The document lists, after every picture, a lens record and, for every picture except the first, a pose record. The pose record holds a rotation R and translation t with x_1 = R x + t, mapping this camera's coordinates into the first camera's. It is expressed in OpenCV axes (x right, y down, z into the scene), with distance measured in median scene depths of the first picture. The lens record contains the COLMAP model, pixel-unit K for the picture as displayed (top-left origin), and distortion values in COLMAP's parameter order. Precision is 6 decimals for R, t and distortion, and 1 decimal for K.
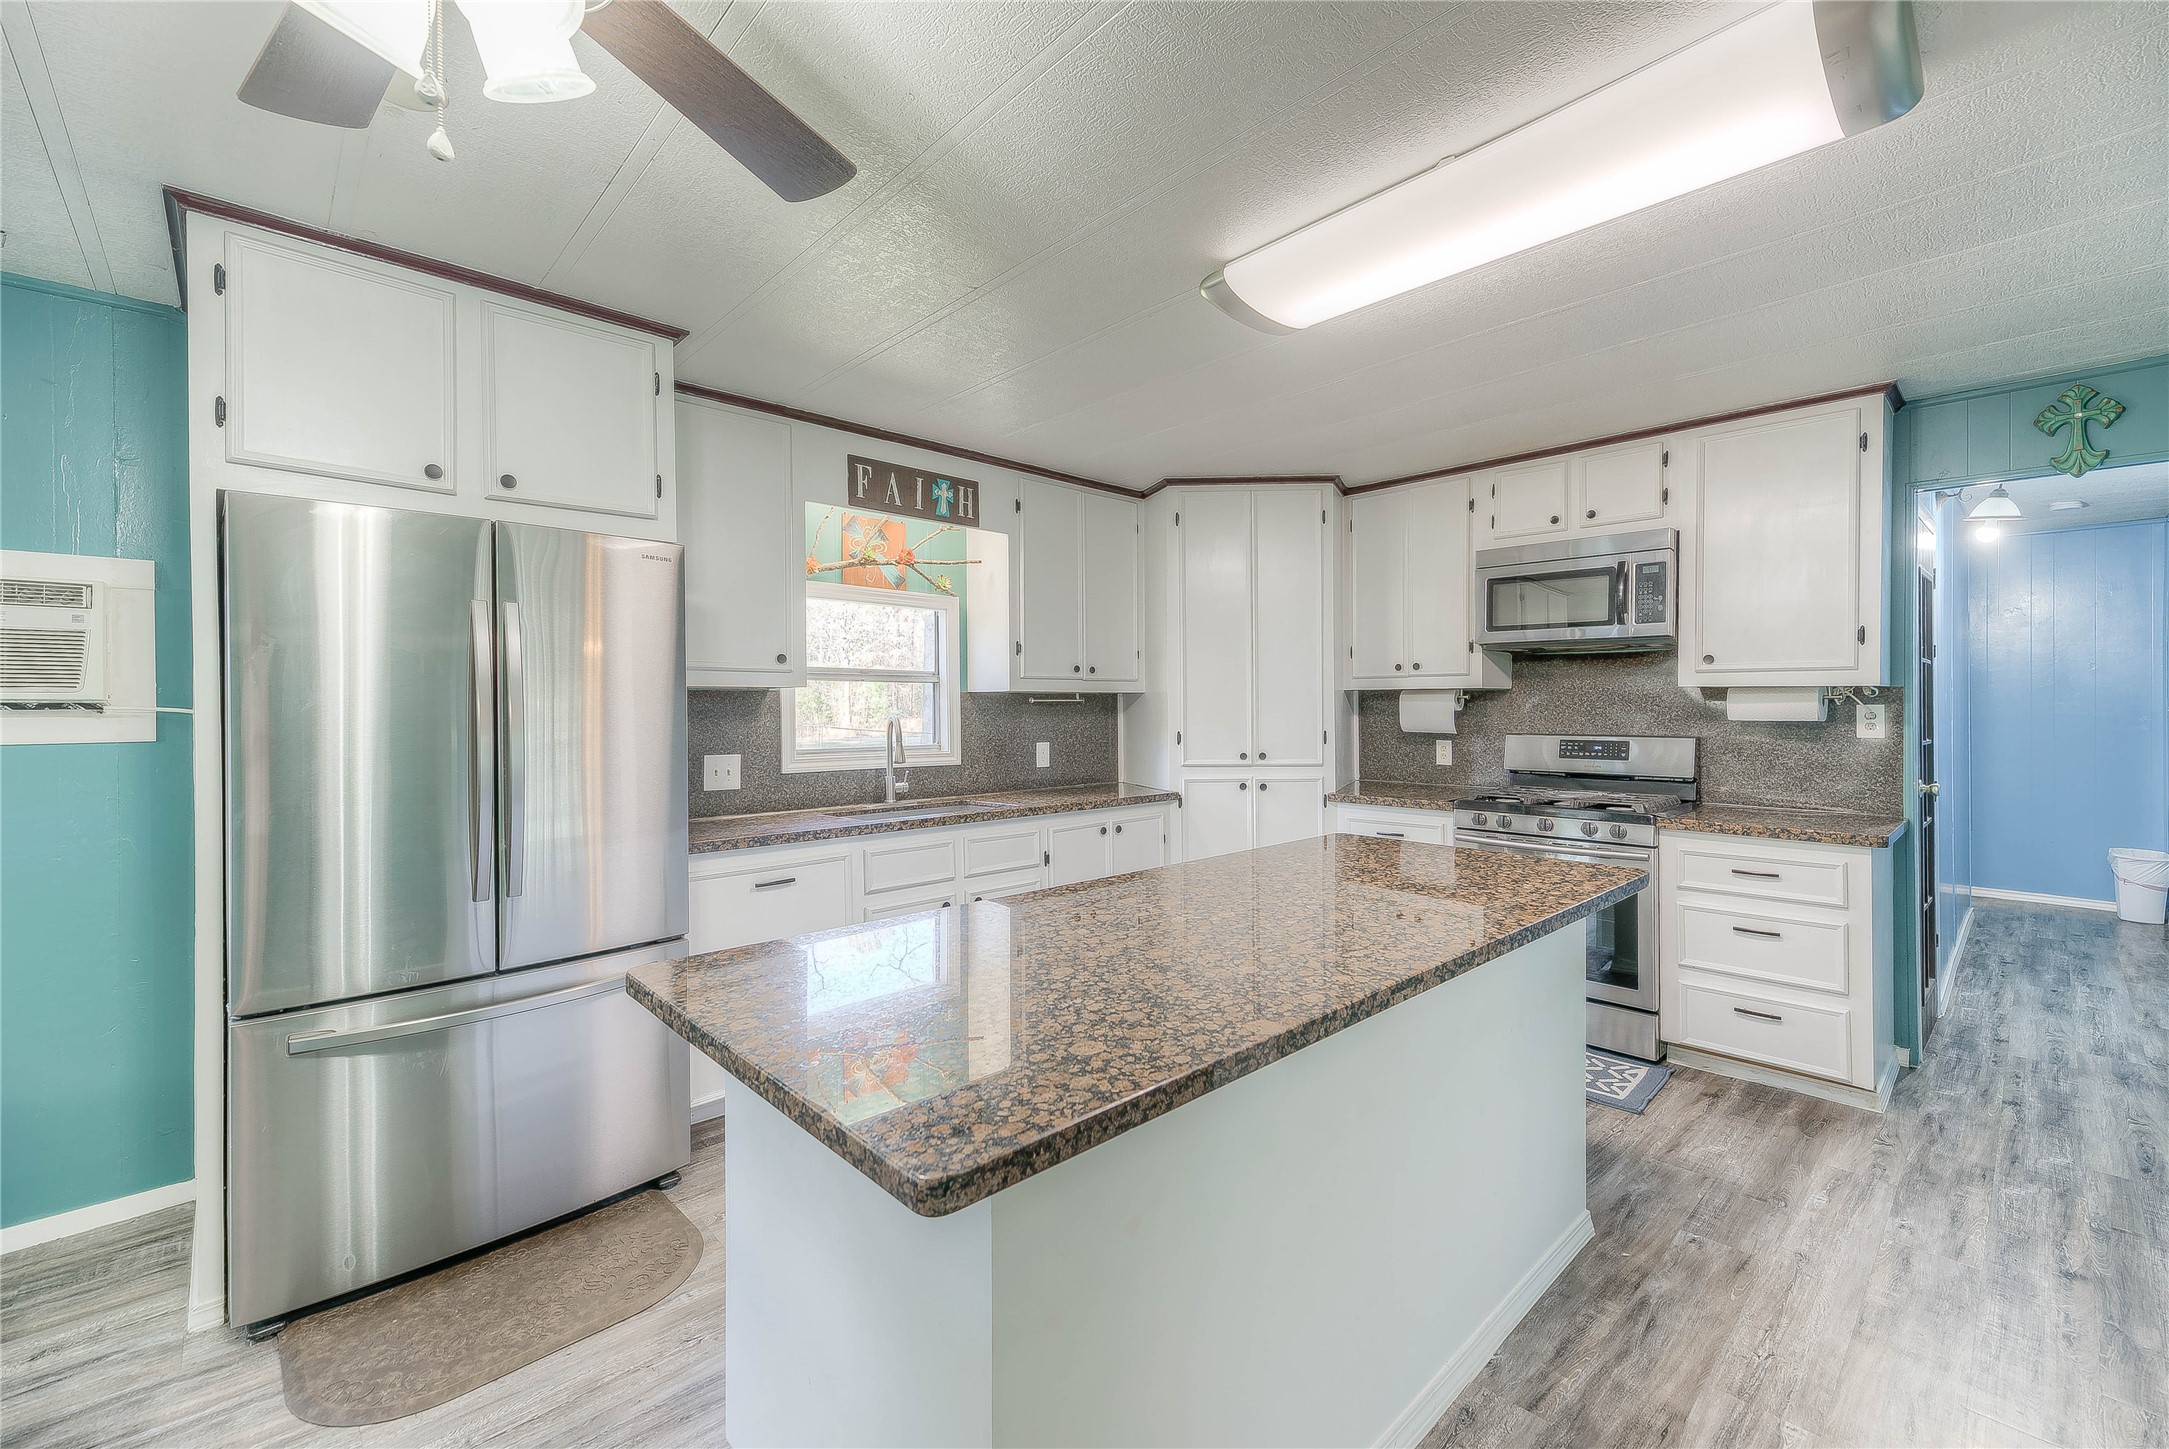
lens RADIAL K [[875.2, 0, 1100.8], [0, 875.2, 705.1], [0, 0, 1]] dist [0.003868, -0.000595]
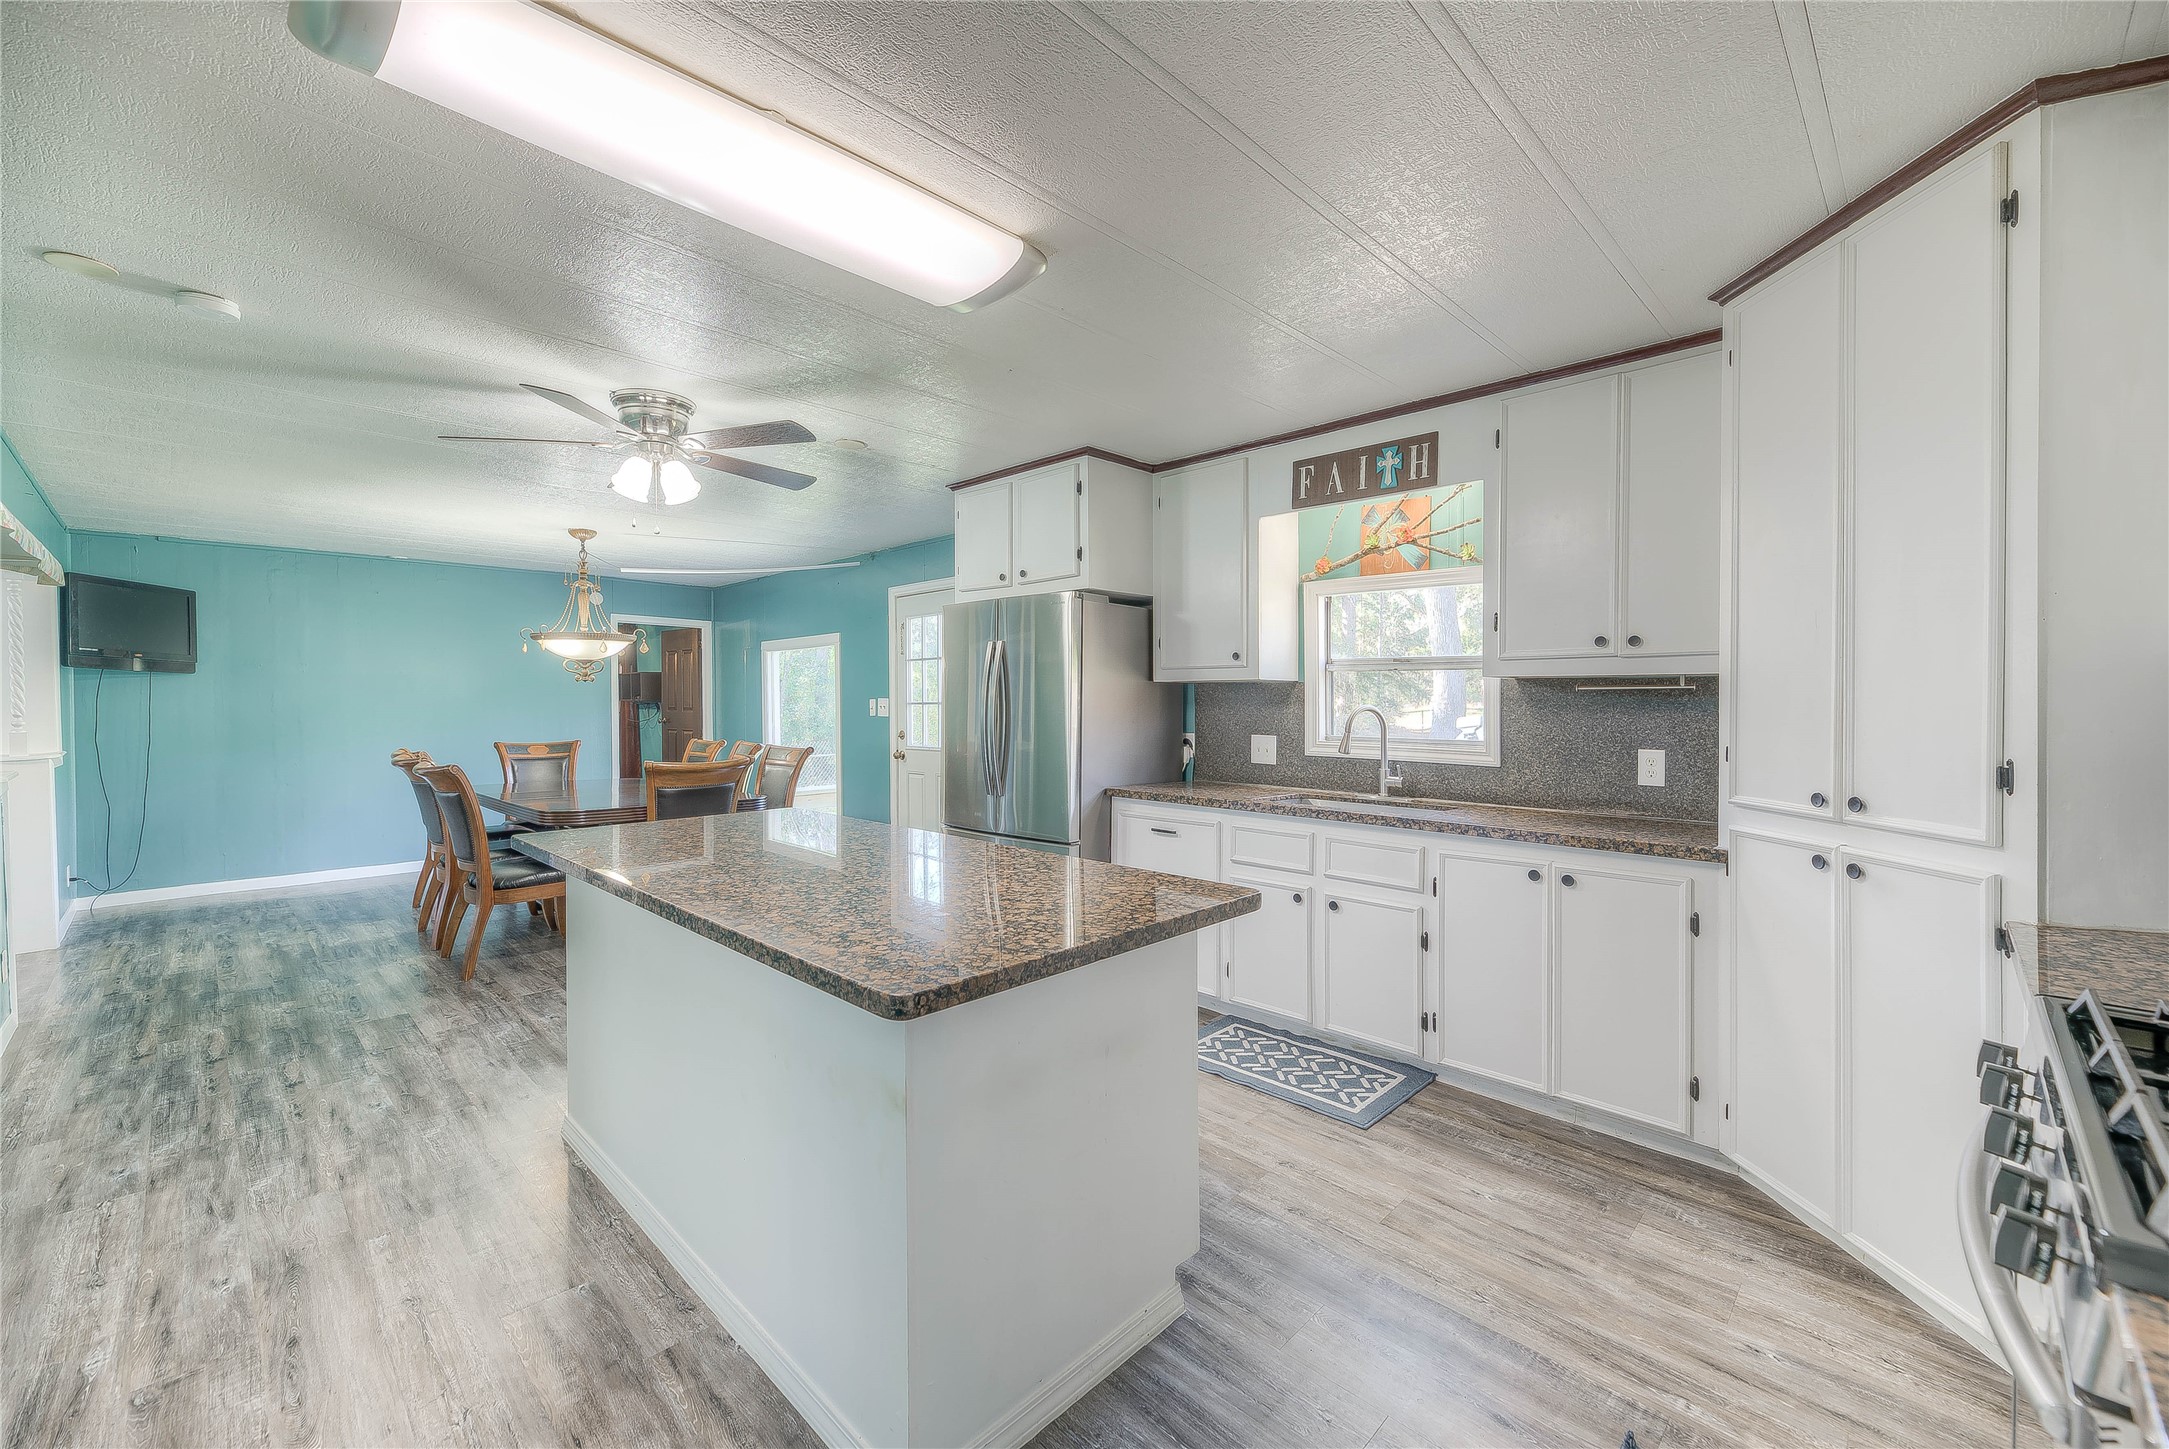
lens RADIAL K [[875.2, 0, 1135.1], [0, 875.2, 706.6], [0, 0, 1]] dist [0.003868, -0.000595]
pose [[0.070819, 0.013180, -0.997402, 0.713648], [-0.000530, 0.999913, 0.013175, 0.000515], [0.997489, -0.000405, 0.070820, 0.671302]]
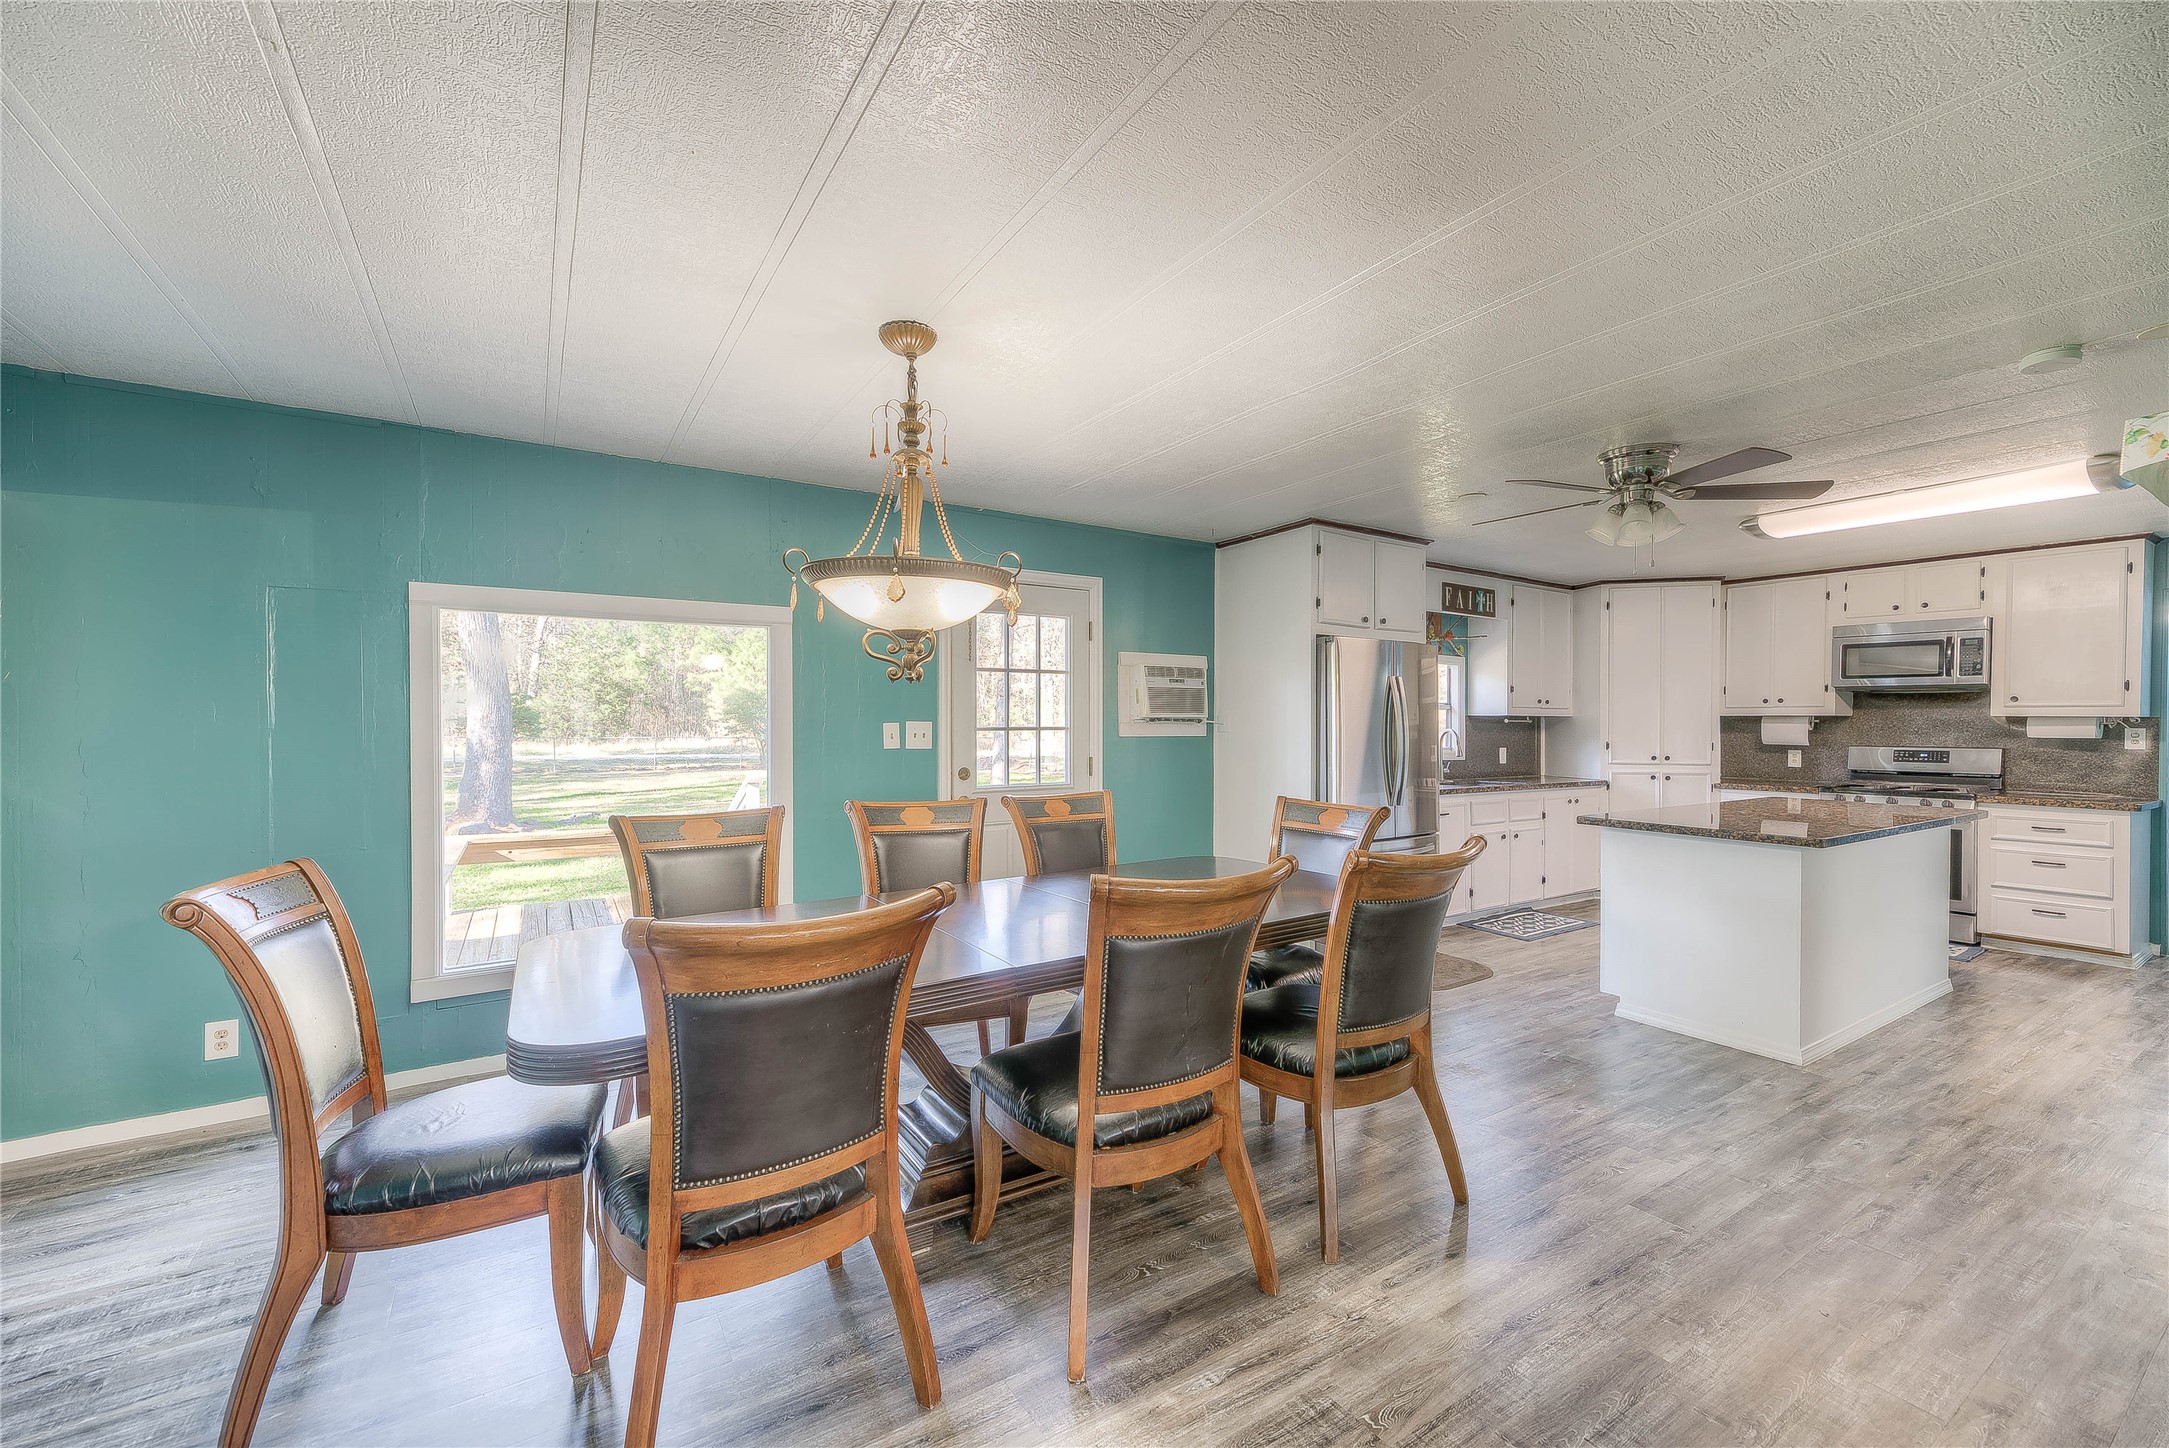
lens RADIAL K [[875.2, 0, 1080.2], [0, 875.2, 726.5], [0, 0, 1]] dist [0.003868, -0.000595]
pose [[0.983190, 0.009637, -0.182333, -0.630893], [-0.009160, 0.999952, 0.003460, 0.007164], [0.182358, -0.001732, 0.983231, -0.810740]]
